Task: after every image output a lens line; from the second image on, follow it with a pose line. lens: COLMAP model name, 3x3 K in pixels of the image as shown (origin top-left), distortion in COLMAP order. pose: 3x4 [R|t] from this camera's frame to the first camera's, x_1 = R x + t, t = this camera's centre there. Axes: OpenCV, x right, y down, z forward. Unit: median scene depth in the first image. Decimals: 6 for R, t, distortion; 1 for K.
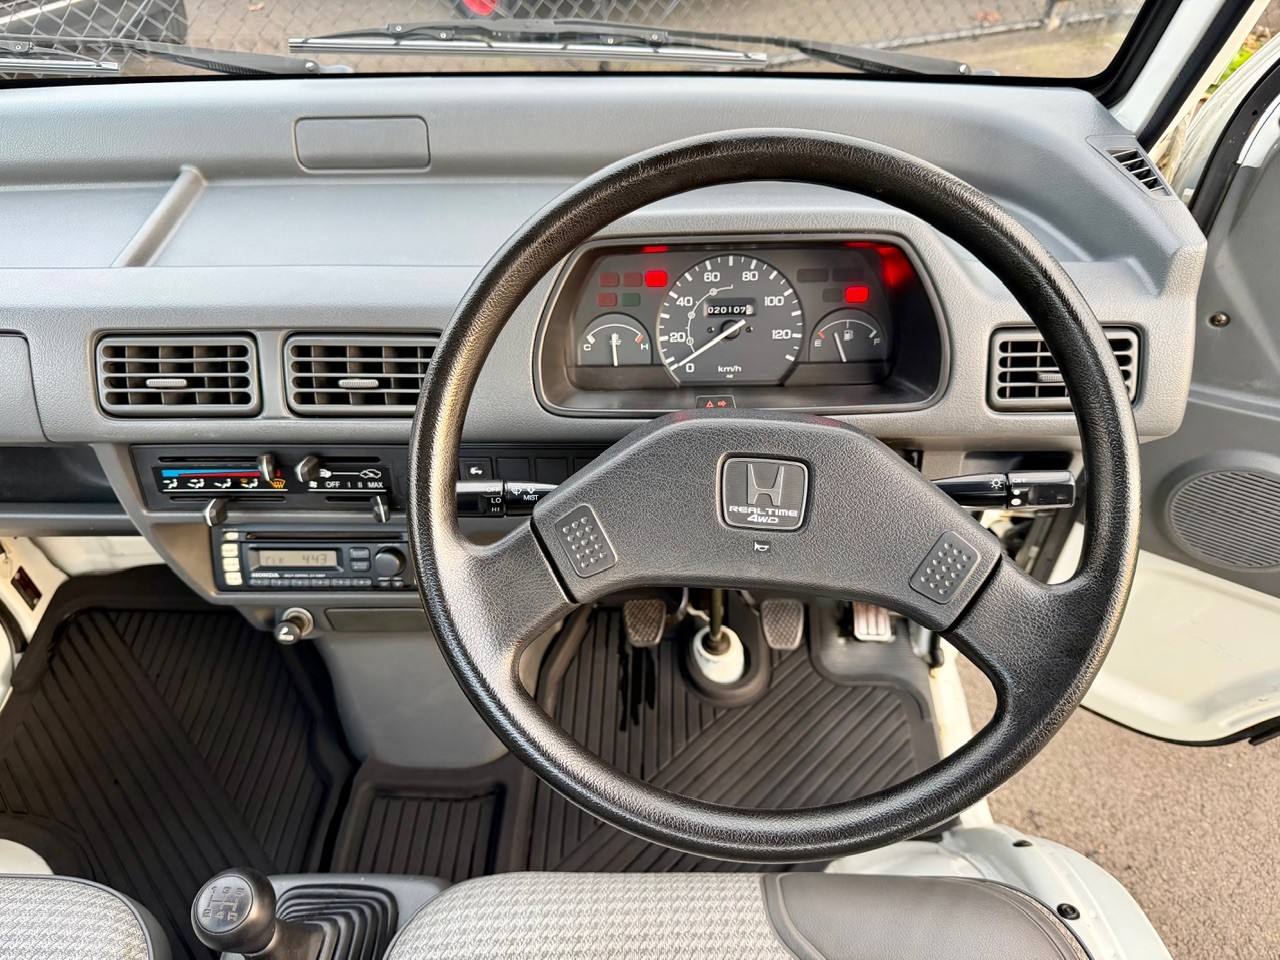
lens RADIAL K [[905.0, 0, 642.8], [0, 905.0, 502.0], [0, 0, 1]] dist [0.096671, -0.172999]
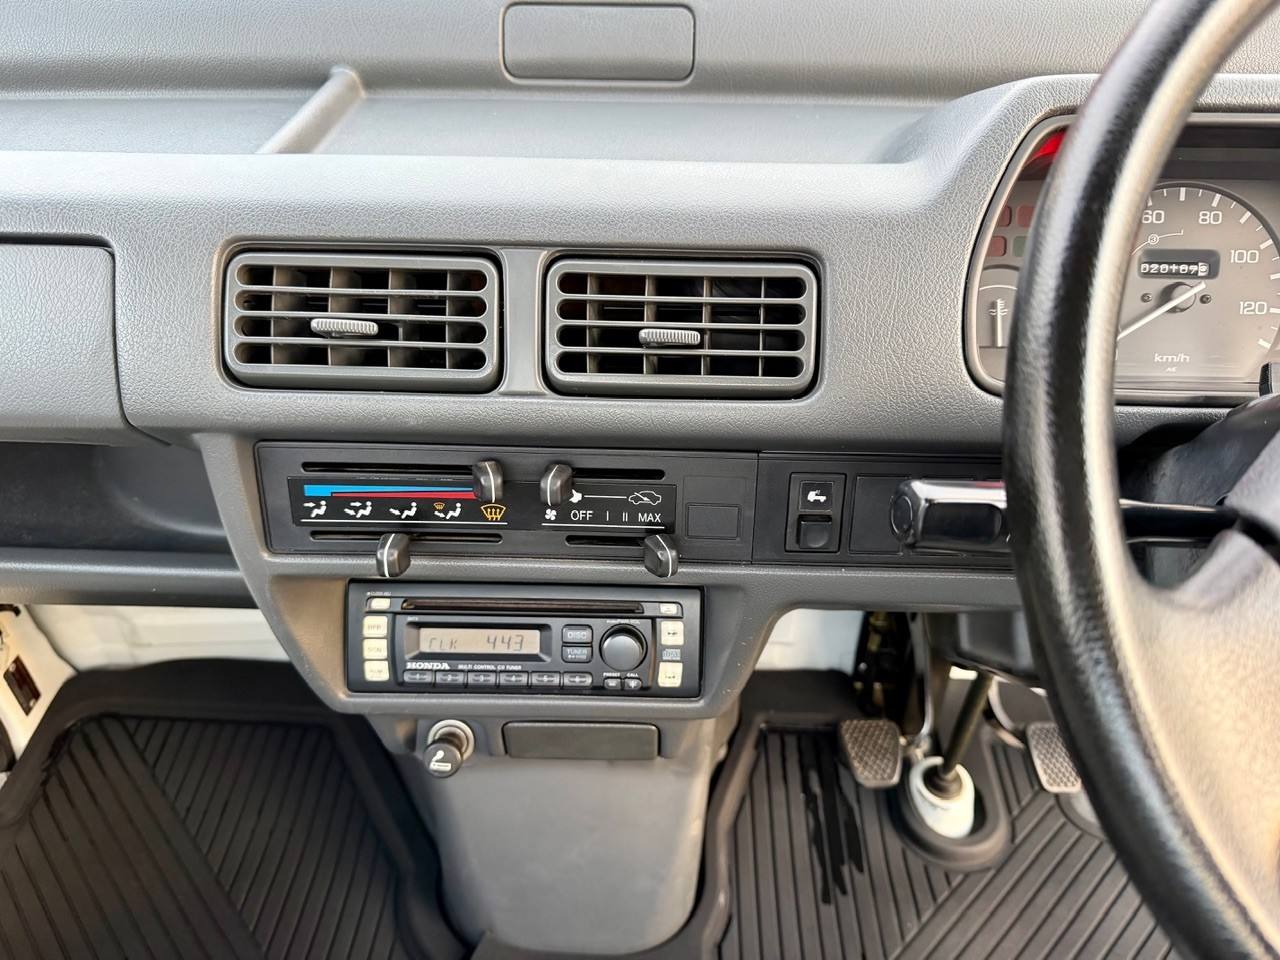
lens RADIAL K [[918.3, 0, 644.6], [0, 918.3, 496.7], [0, 0, 1]] dist [0.064427, -0.090963]
pose [[0.999704, 0.022711, 0.008761, -0.282789], [-0.021431, 0.991848, -0.125610, 0.042039], [-0.011542, 0.125385, 0.992041, 0.360424]]
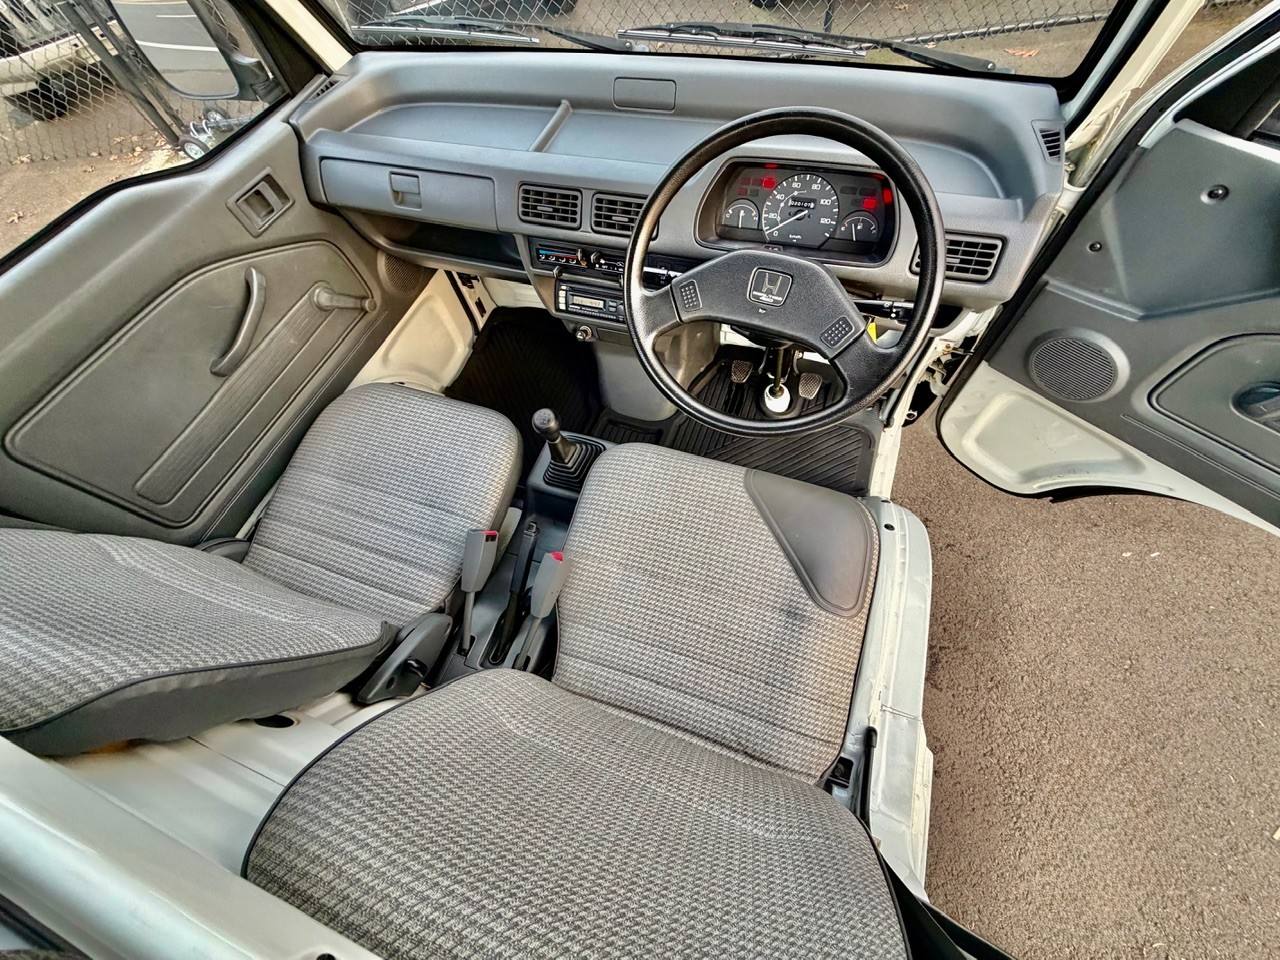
lens RADIAL K [[506.7, 0, 643.4], [0, 506.7, 483.4], [0, 0, 1]] dist [0.000626, -0.000275]
pose [[0.945706, 0.240404, -0.218736, 0.155177], [-0.165736, 0.935606, 0.311727, 0.072180], [0.279591, -0.258550, 0.924652, -0.282568]]
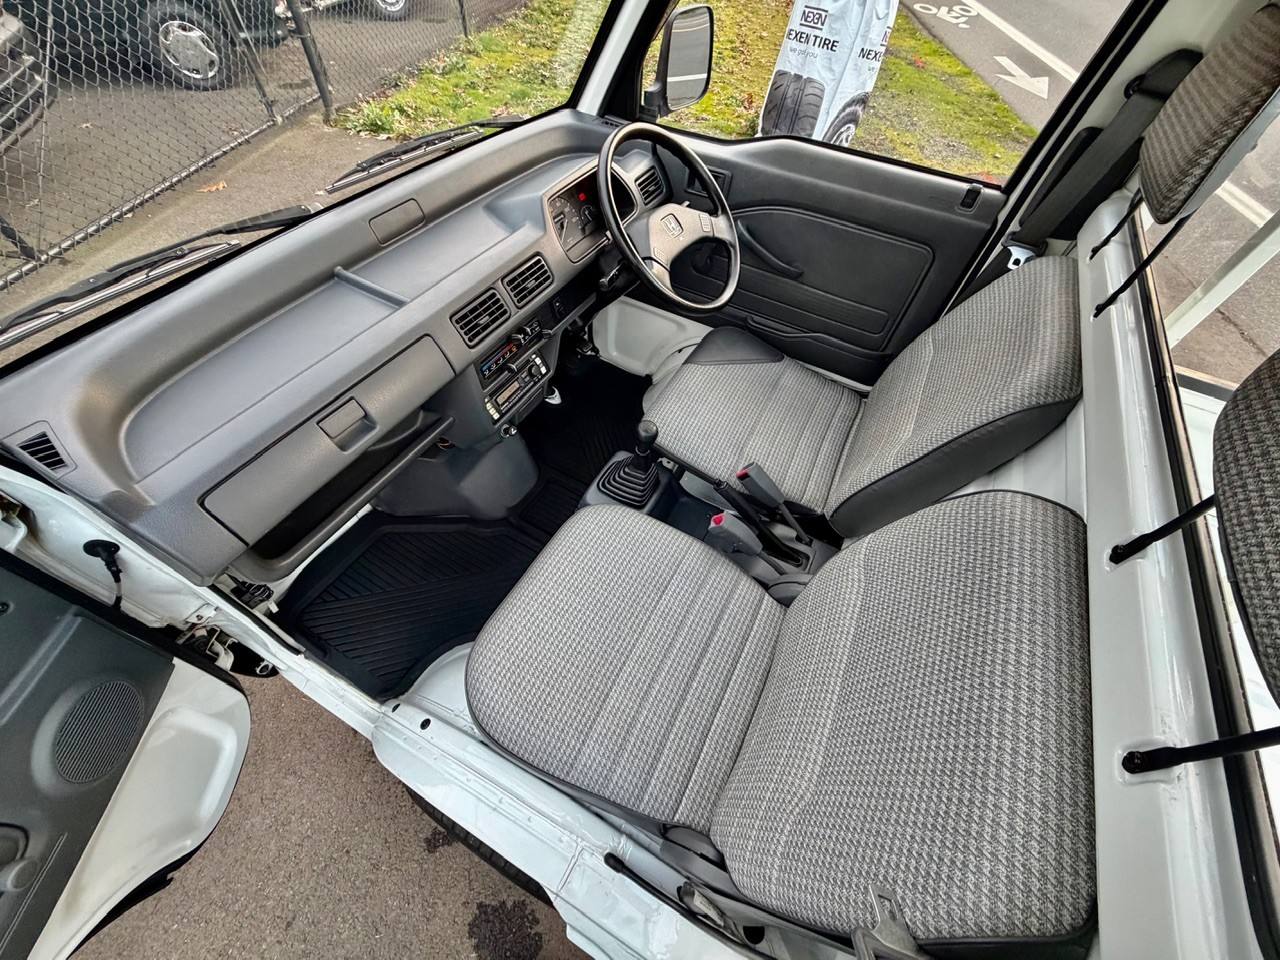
lens RADIAL K [[514.7, 0, 642.1], [0, 514.7, 470.6], [0, 0, 1]] dist [-0.001026, -0.000109]
pose [[0.463622, -0.666046, 0.584326, -1.186188], [0.570778, 0.728925, 0.377995, -0.100472], [-0.677692, 0.158274, 0.718110, -0.161803]]
